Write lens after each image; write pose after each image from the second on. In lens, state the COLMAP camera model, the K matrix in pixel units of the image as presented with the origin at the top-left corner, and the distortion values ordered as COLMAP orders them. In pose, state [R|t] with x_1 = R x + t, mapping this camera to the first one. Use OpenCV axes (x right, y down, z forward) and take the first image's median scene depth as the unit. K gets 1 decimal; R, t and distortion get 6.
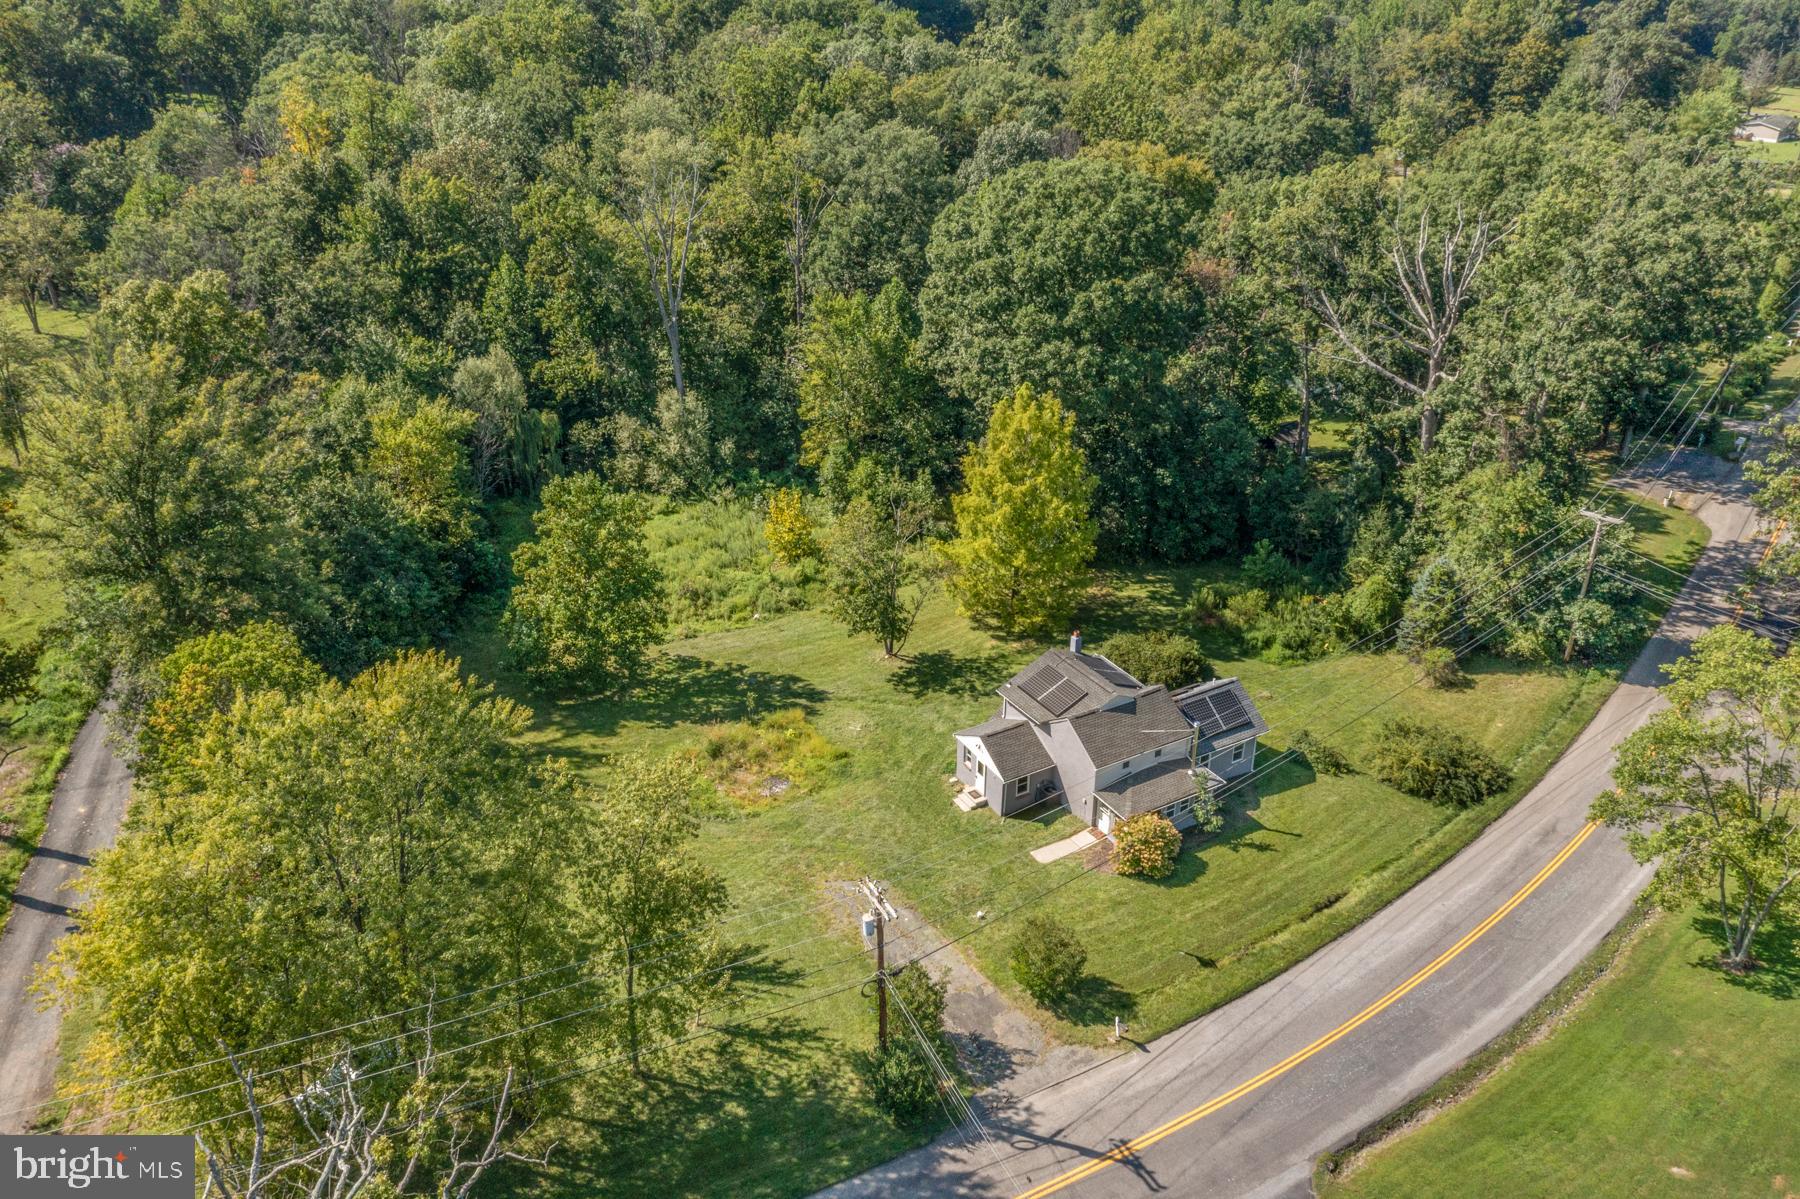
lens RADIAL K [[1423.8, 0, 902.7], [0, 1423.8, 600.9], [0, 0, 1]] dist [-0.012486, 0.009757]
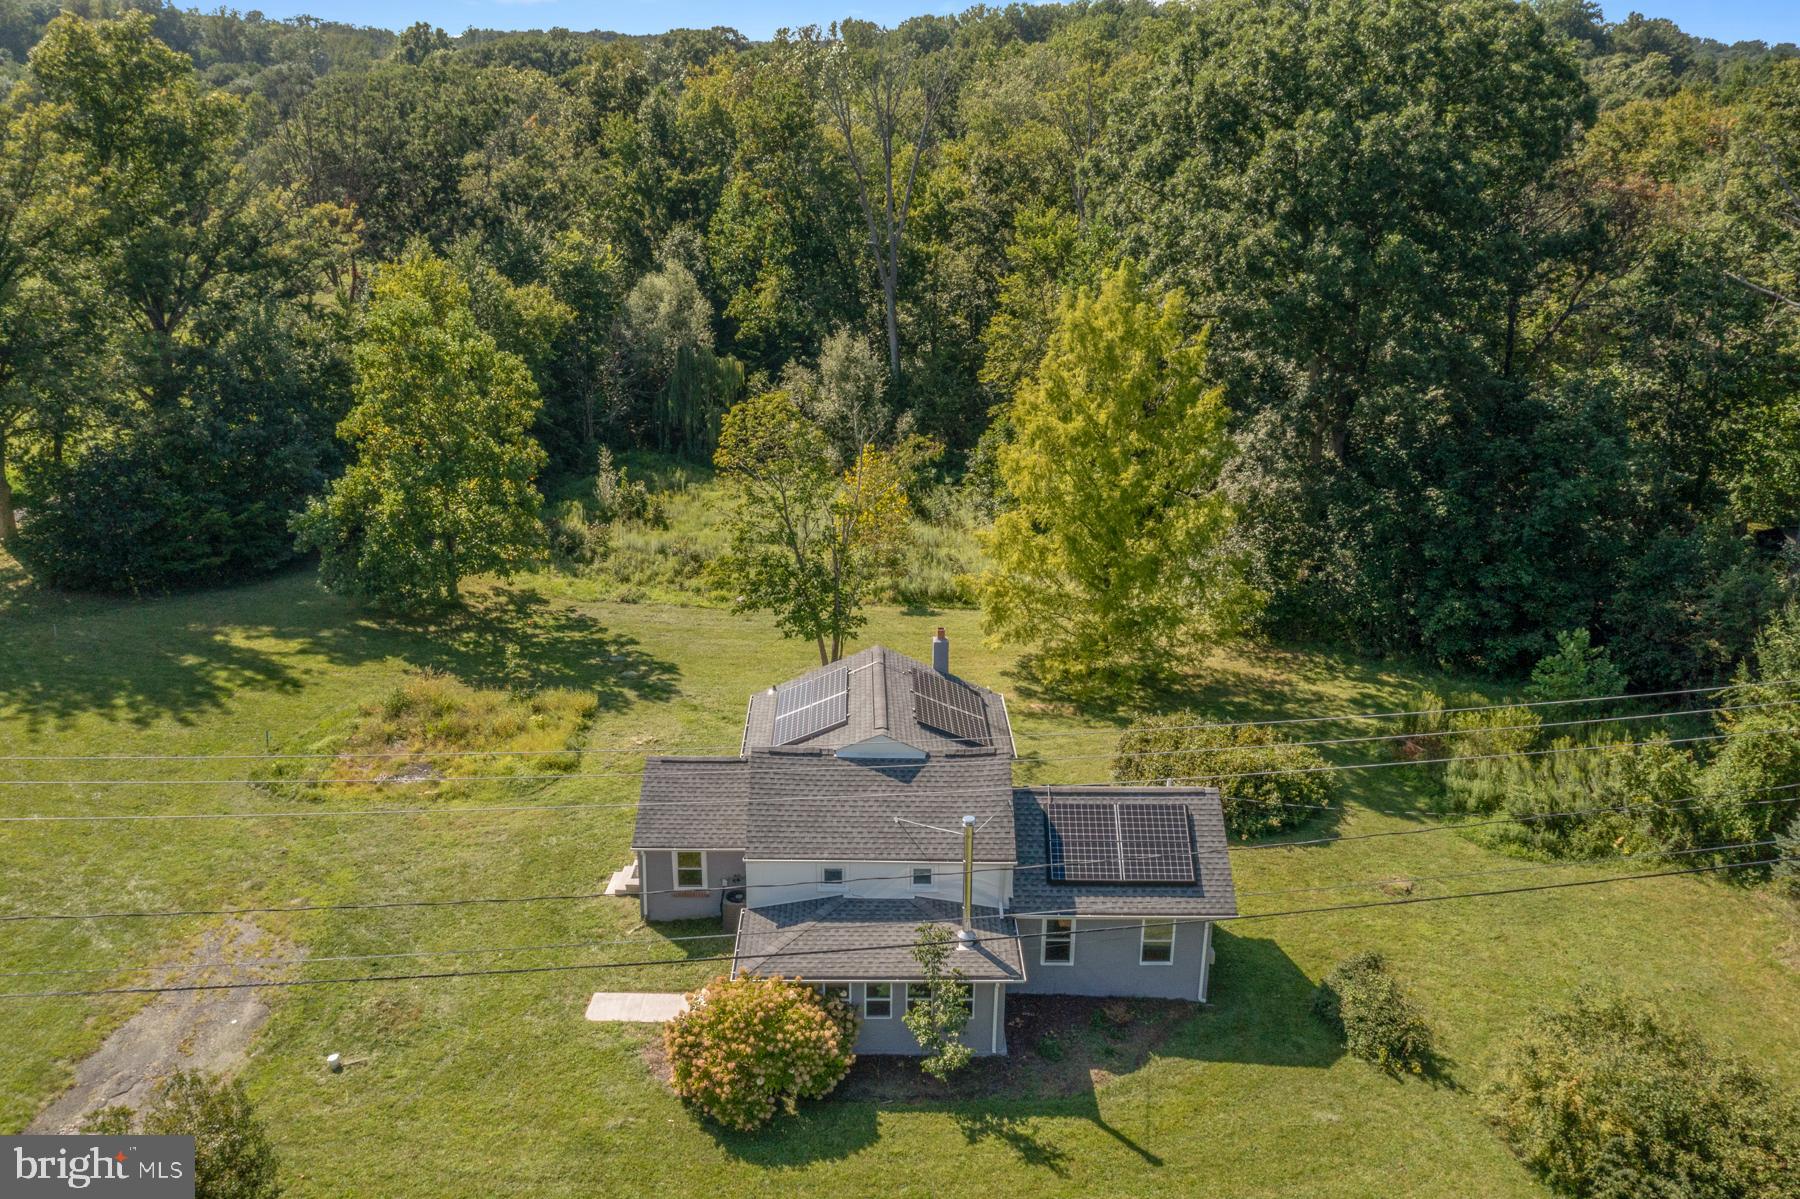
lens RADIAL K [[1423.8, 0, 902.7], [0, 1423.8, 600.9], [0, 0, 1]] dist [-0.012486, 0.009757]
pose [[0.865671, 0.177290, -0.468169, 0.305314], [-0.237402, 0.968731, -0.072123, 0.045896], [0.440743, 0.173579, 0.880691, 0.475290]]
